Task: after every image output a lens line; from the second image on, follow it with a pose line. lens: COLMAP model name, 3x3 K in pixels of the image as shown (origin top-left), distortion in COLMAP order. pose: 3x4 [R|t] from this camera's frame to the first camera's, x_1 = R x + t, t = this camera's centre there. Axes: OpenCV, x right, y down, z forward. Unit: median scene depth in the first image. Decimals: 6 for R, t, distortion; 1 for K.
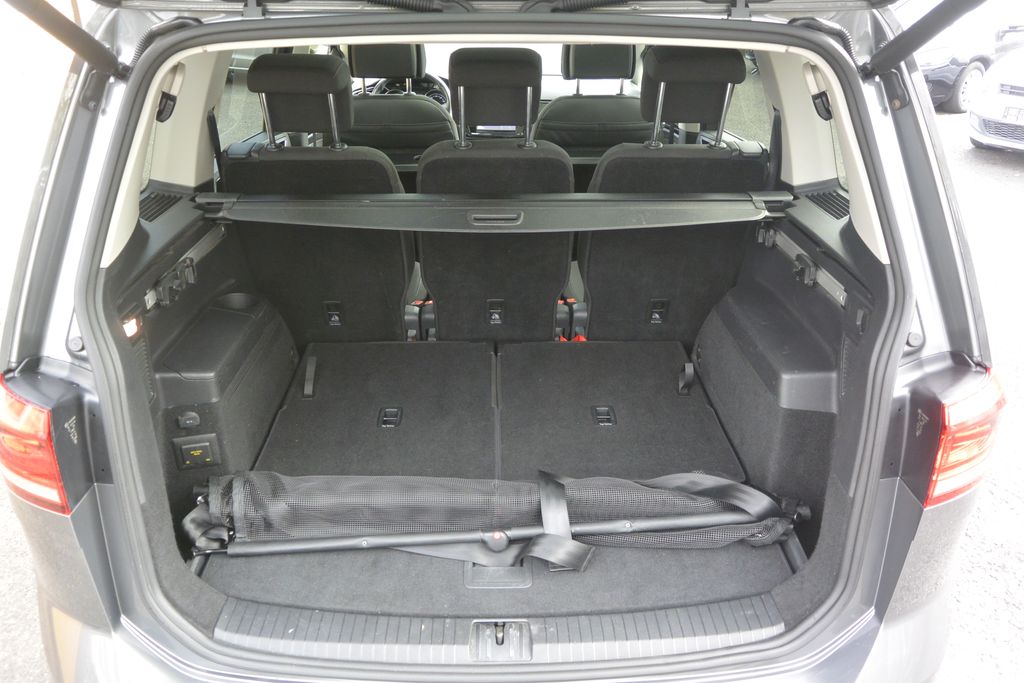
lens RADIAL K [[777.5, 0, 503.1], [0, 777.5, 339.2], [0, 0, 1]] dist [0.004389, 0.000221]
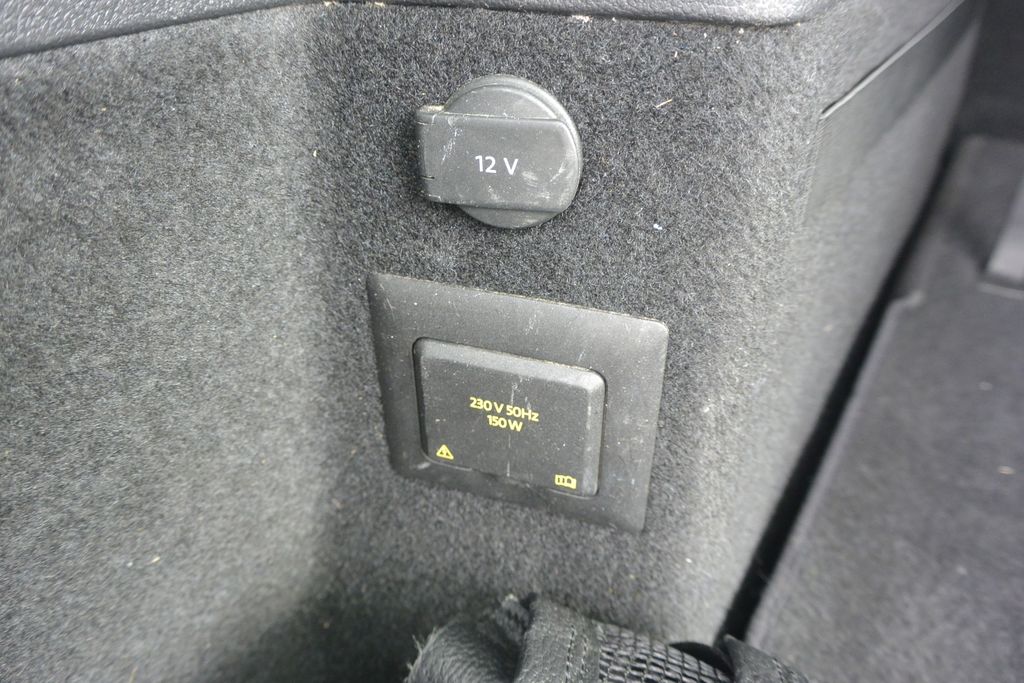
lens RADIAL K [[786.3, 0, 505.5], [0, 786.3, 341.1], [0, 0, 1]] dist [0.004157, 0.010042]
pose [[0.820513, 0.309876, -0.480350, -0.385939], [-0.244921, 0.949855, 0.194393, 0.123310], [0.516500, -0.041855, 0.855263, 1.029072]]
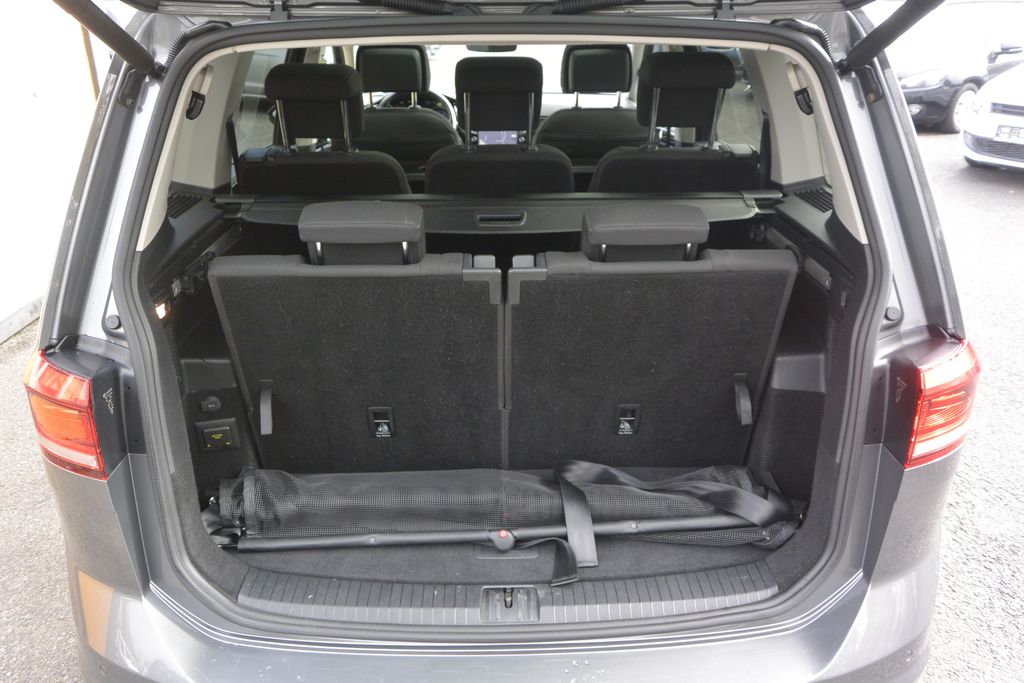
lens RADIAL K [[786.3, 0, 505.5], [0, 786.3, 341.1], [0, 0, 1]] dist [0.004157, 0.010042]
pose [[0.999974, -0.006520, 0.003124, -0.009340], [0.006624, 0.999379, -0.034607, 0.066004], [-0.002896, 0.034627, 0.999396, -0.077023]]
